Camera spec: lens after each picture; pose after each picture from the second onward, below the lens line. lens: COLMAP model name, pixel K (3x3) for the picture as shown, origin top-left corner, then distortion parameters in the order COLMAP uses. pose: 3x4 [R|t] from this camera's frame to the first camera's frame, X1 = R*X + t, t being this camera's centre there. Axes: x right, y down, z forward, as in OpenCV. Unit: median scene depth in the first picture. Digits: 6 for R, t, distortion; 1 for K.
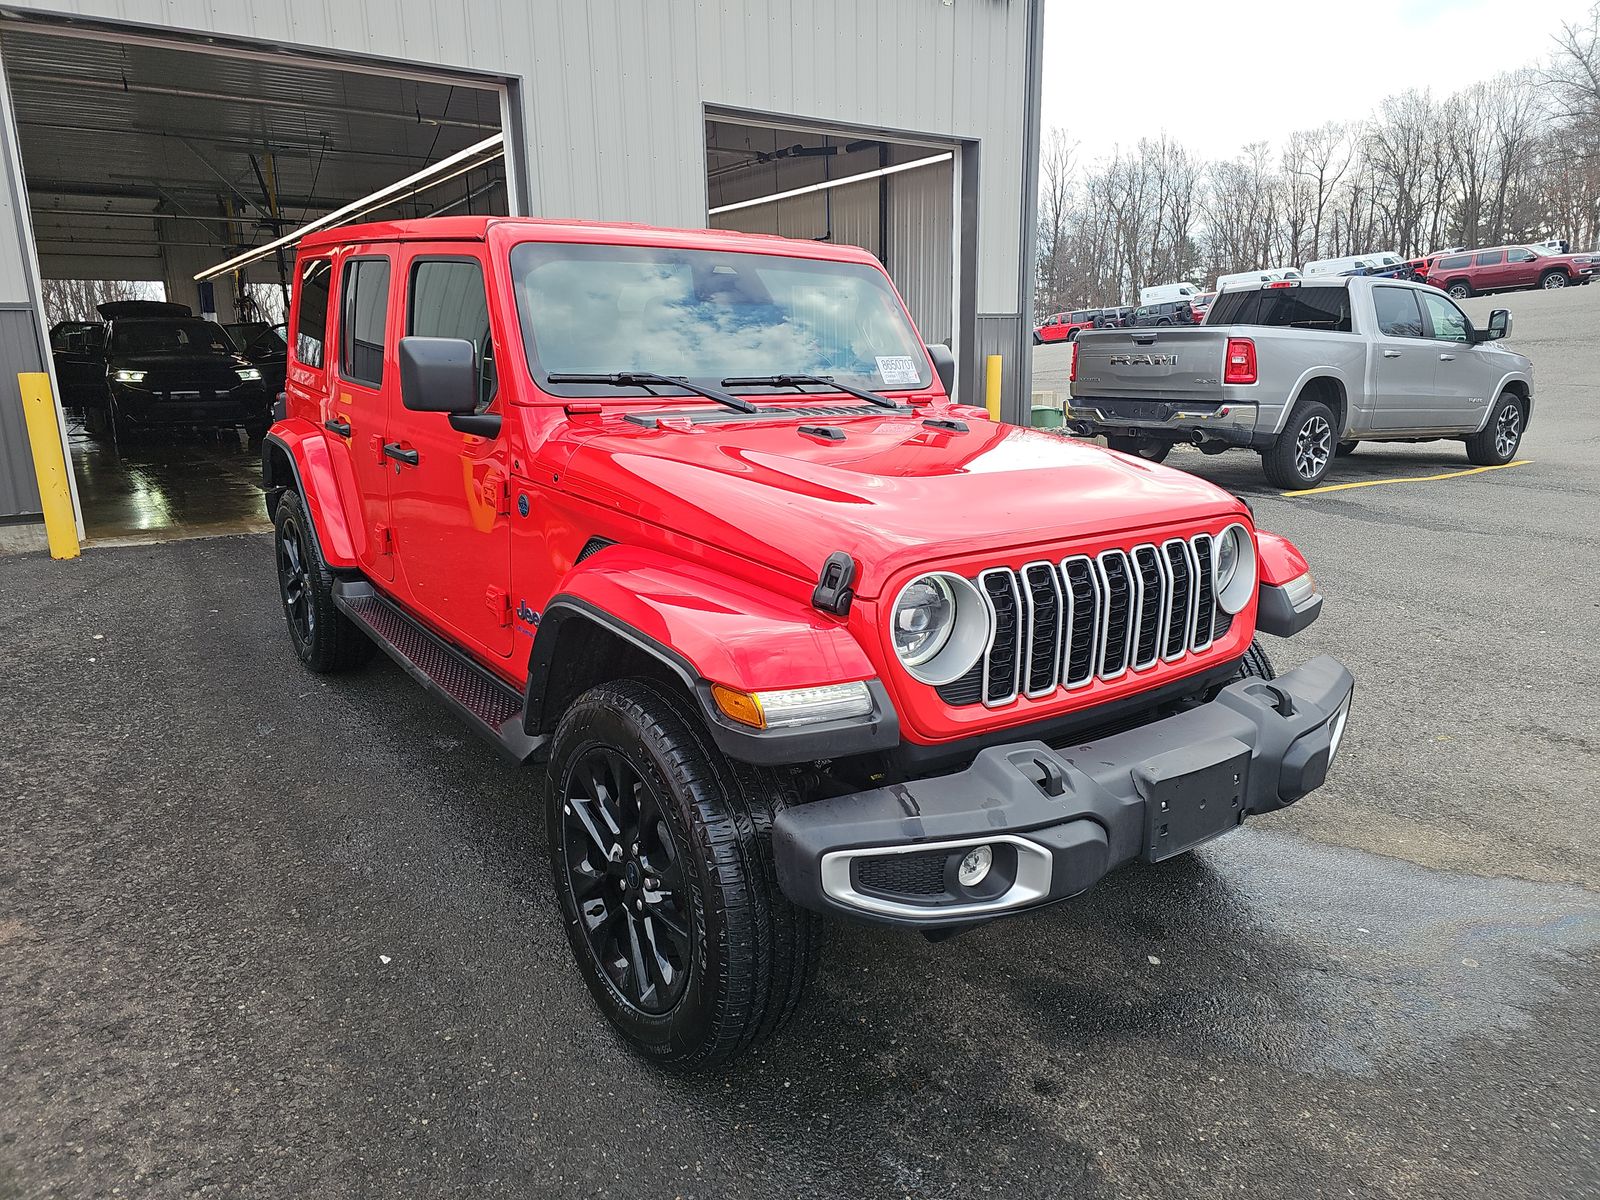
lens RADIAL K [[1089.7, 0, 803.4], [0, 1089.7, 575.9], [0, 0, 1]] dist [0.070206, -0.063546]
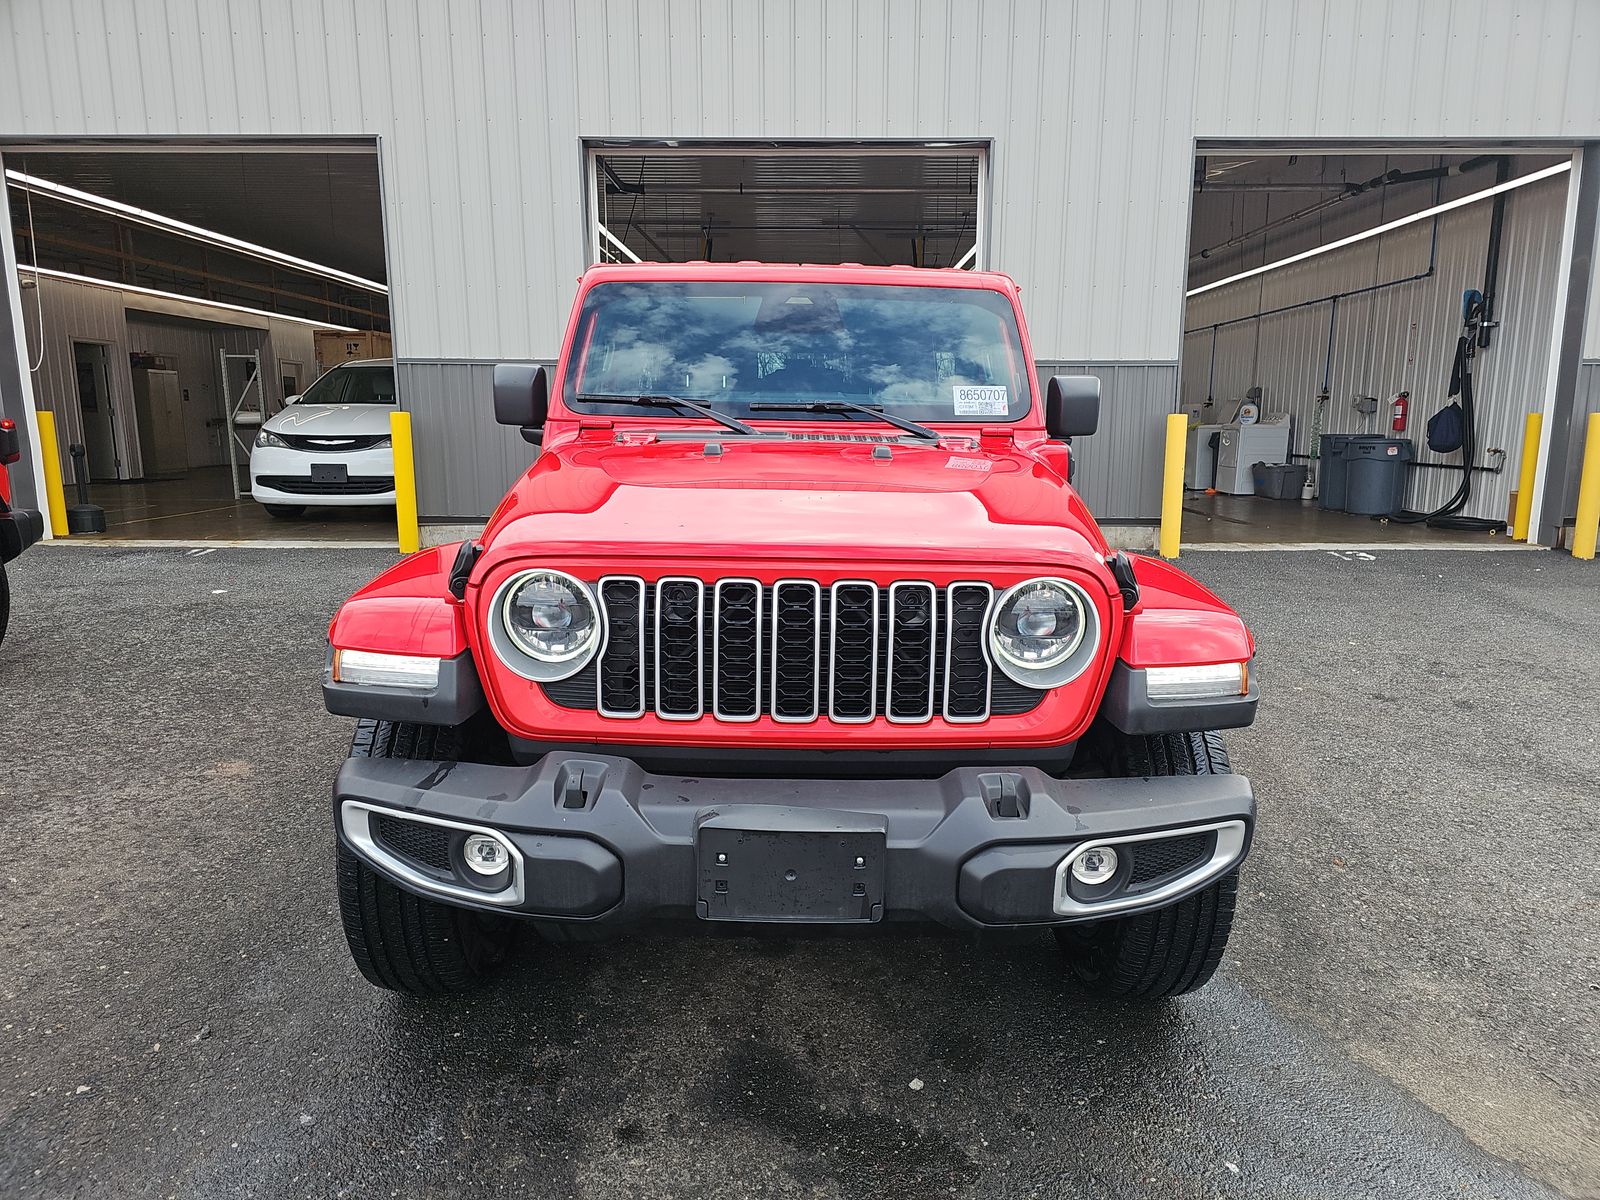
lens RADIAL K [[1087.2, 0, 800.0], [0, 1087.2, 600.0], [0, 0, 1]] dist [0.072331, -0.053428]
pose [[0.802757, 0.117092, -0.584697, 0.739266], [-0.138998, 0.990264, 0.007475, -0.013170], [0.579880, 0.075271, 0.811217, 0.253761]]
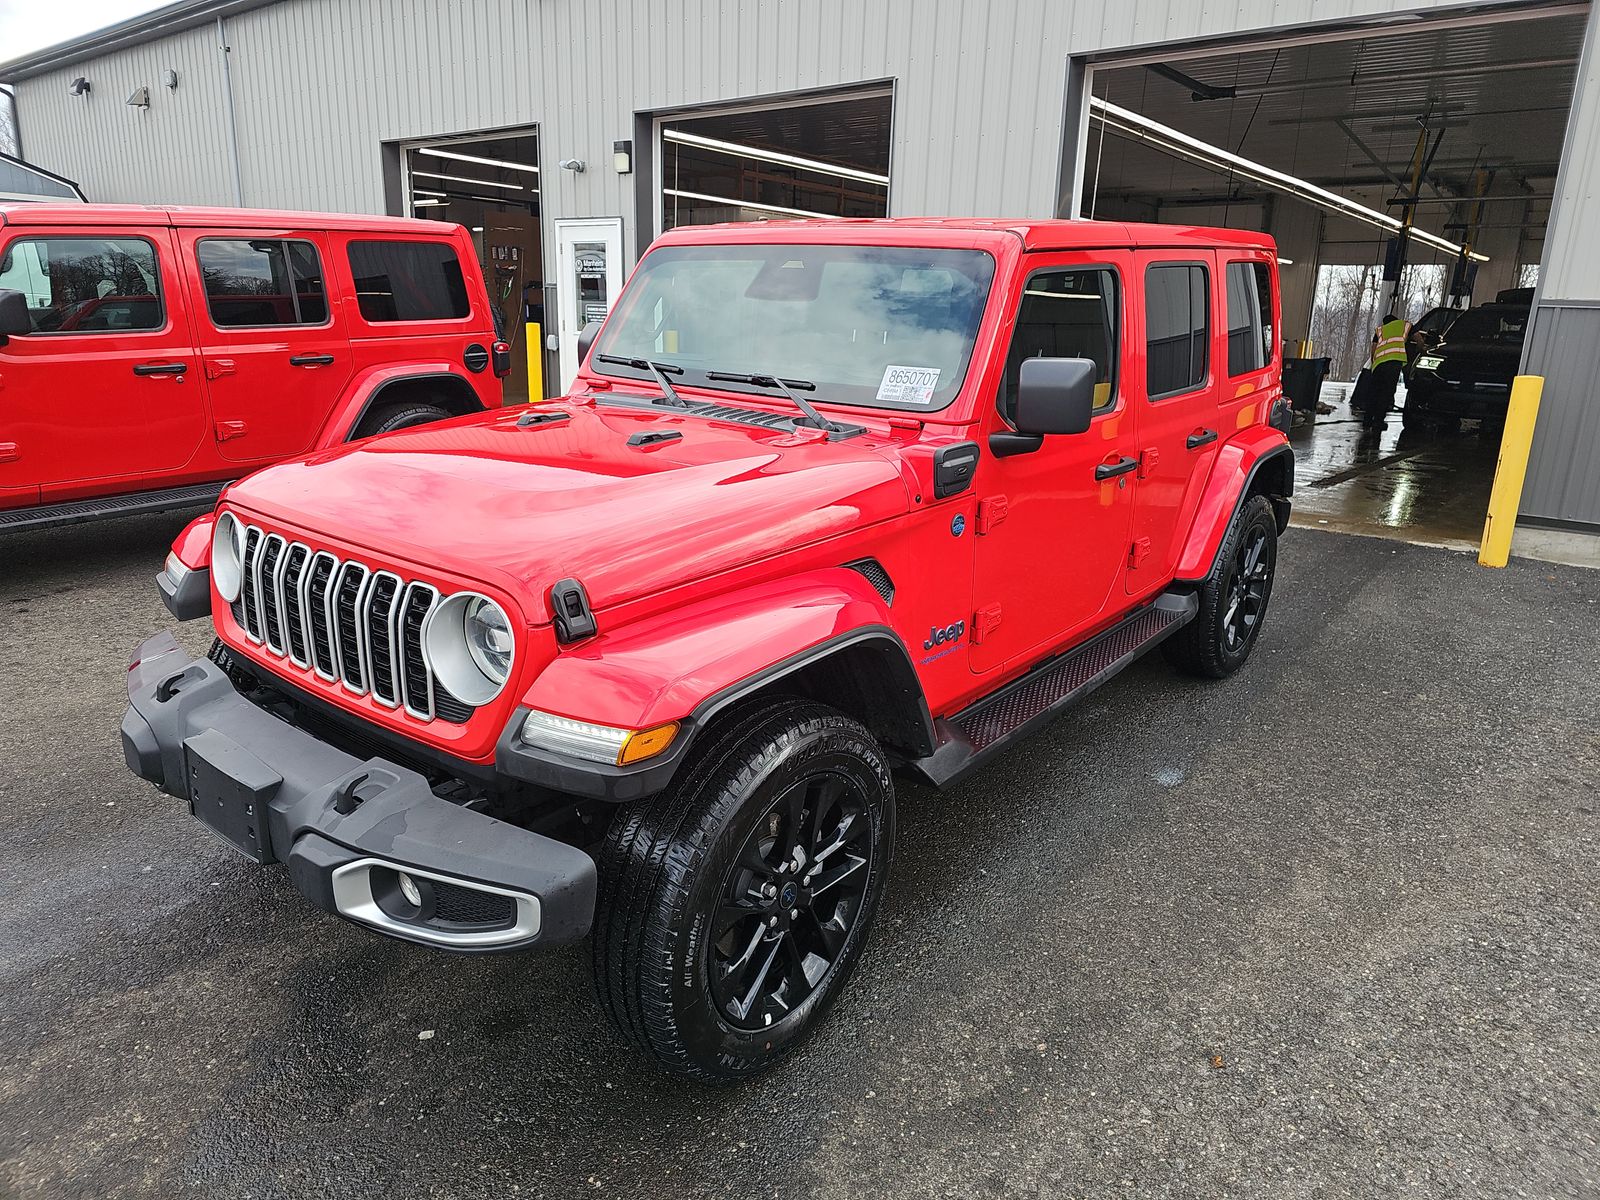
lens RADIAL K [[1089.7, 0, 803.4], [0, 1089.7, 575.9], [0, 0, 1]] dist [0.070206, -0.063546]
pose [[0.242255, 0.256100, -0.935802, 1.215428], [-0.242917, 0.949822, 0.197052, -0.279772], [0.939310, 0.179585, 0.292311, 1.019734]]
